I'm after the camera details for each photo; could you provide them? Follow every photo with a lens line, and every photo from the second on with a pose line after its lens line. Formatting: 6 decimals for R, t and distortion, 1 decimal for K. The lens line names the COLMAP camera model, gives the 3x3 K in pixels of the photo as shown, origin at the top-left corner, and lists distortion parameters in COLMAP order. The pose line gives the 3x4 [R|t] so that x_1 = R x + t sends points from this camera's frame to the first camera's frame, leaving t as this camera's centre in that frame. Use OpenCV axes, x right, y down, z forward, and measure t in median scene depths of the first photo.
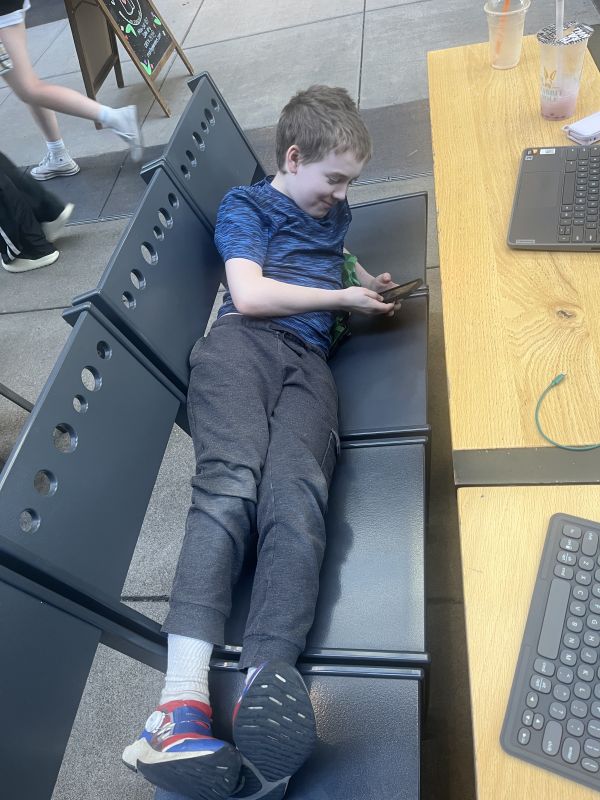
lens RADIAL K [[605.5, 0, 300.0], [0, 605.5, 400.0], [0, 0, 1]] dist [0.046942, -0.060724]
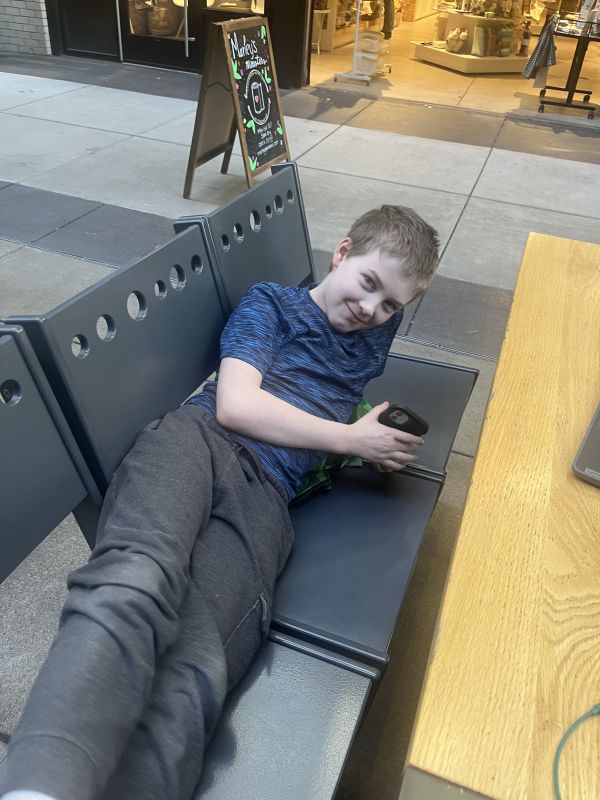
lens RADIAL K [[605.5, 0, 300.0], [0, 605.5, 400.0], [0, 0, 1]] dist [0.046942, -0.060724]
pose [[0.925516, 0.376773, -0.038248, 0.026129], [-0.376681, 0.905411, -0.195810, -0.047646], [-0.039146, 0.195633, 0.979896, 0.208488]]
